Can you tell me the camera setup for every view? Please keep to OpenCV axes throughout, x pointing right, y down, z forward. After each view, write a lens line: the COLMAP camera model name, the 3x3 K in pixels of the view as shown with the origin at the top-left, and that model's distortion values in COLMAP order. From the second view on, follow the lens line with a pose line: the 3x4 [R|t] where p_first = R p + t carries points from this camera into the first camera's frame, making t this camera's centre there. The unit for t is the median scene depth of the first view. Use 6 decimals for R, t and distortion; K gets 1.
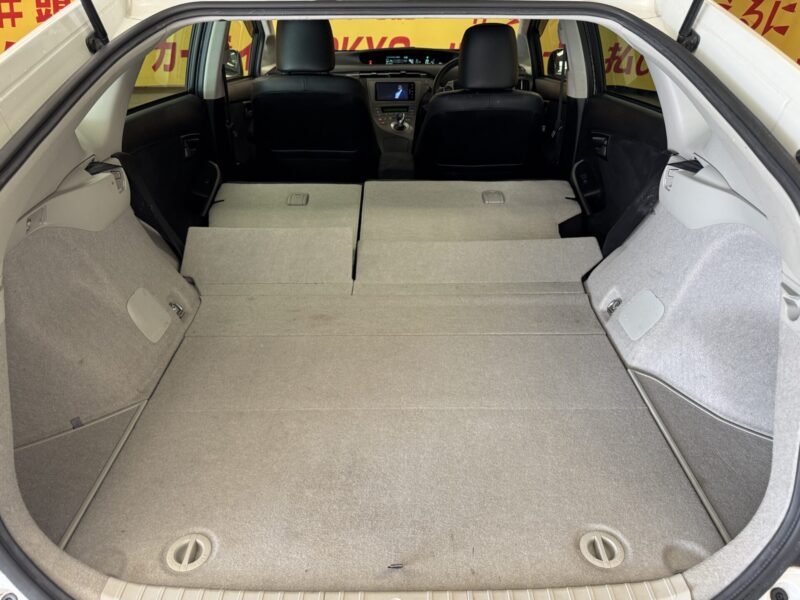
lens RADIAL K [[590.0, 0, 400.0], [0, 590.0, 300.0], [0, 0, 1]] dist [-0.002933, -0.008432]
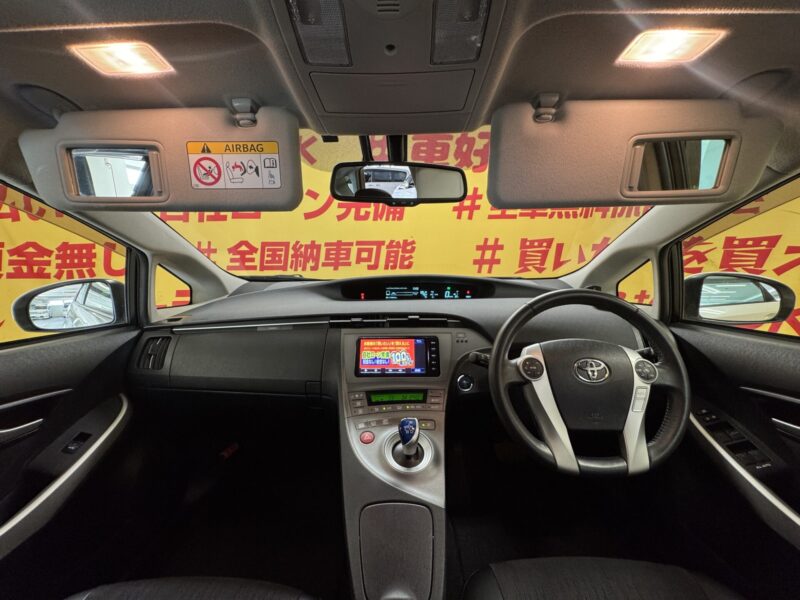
lens RADIAL K [[318.1, 0, 405.9], [0, 318.1, 299.0], [0, 0, 1]] dist [-0.001694, -0.000213]
pose [[0.999996, -0.000746, -0.002591, -0.004113], [-0.000186, 0.939534, -0.342455, -1.114714], [0.002690, 0.342454, 0.939531, 2.677866]]
